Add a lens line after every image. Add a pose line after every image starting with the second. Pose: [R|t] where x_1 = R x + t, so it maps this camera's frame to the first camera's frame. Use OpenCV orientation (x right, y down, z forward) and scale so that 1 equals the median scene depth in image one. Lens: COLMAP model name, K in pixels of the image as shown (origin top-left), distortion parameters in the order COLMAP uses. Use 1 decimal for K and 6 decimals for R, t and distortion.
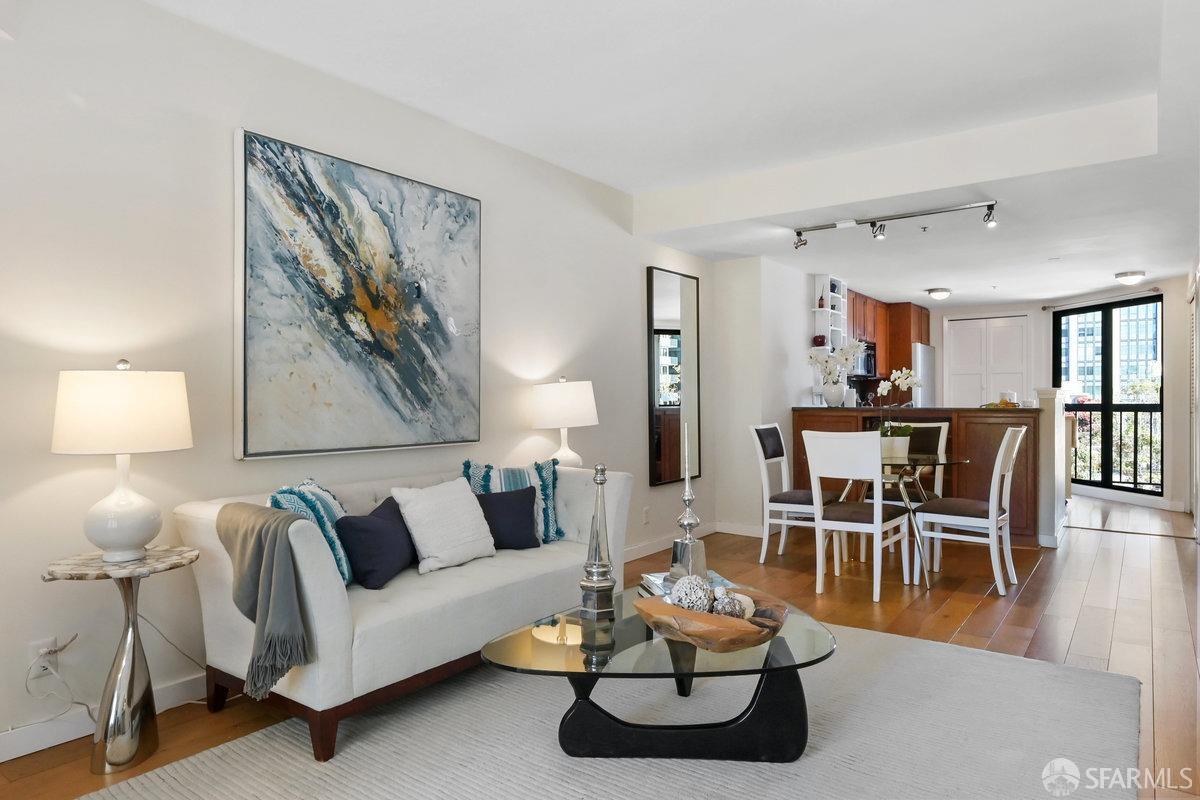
lens RADIAL K [[736.5, 0, 600.0], [0, 736.5, 400.0], [0, 0, 1]] dist [-0.002007, 0.000311]
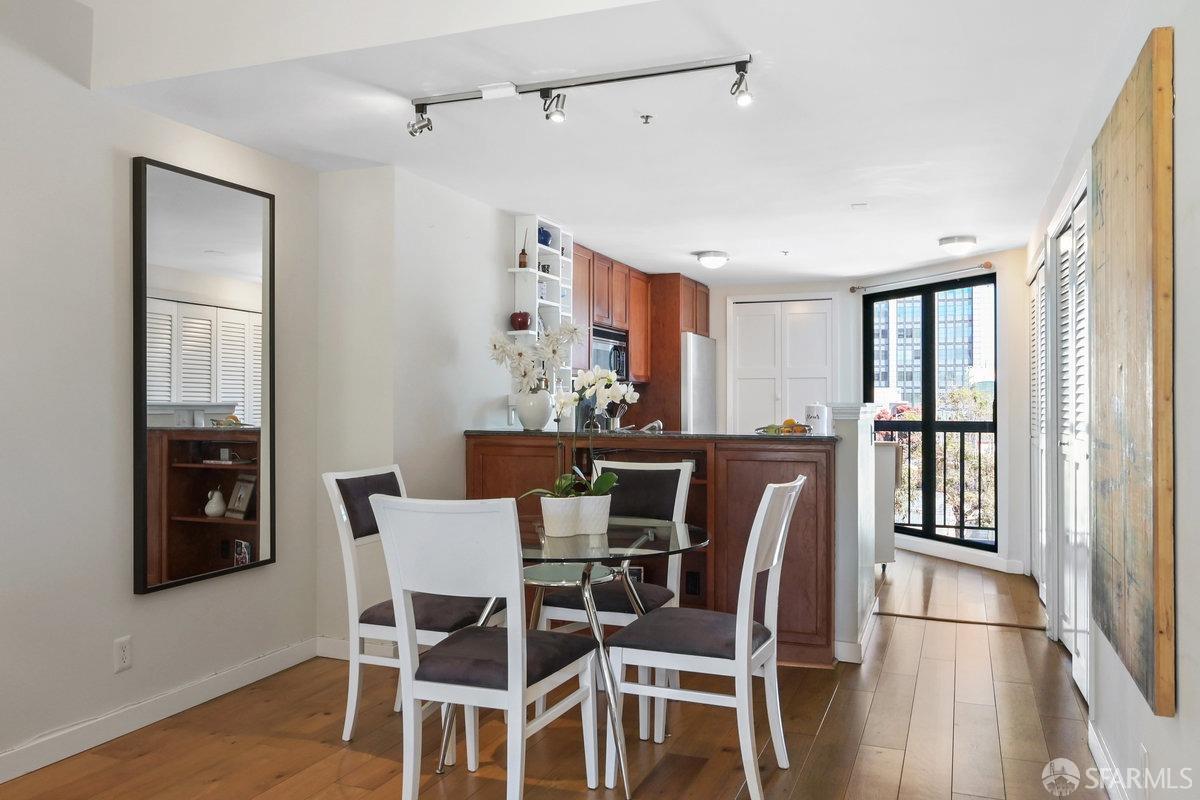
lens RADIAL K [[913.4, 0, 600.2], [0, 913.4, 385.0], [0, 0, 1]] dist [0.003357, -0.000653]
pose [[0.966061, 0.011960, 0.258039, 0.167800], [-0.006192, 0.999713, -0.023153, -0.010019], [-0.258242, 0.020769, 0.965857, 0.249395]]
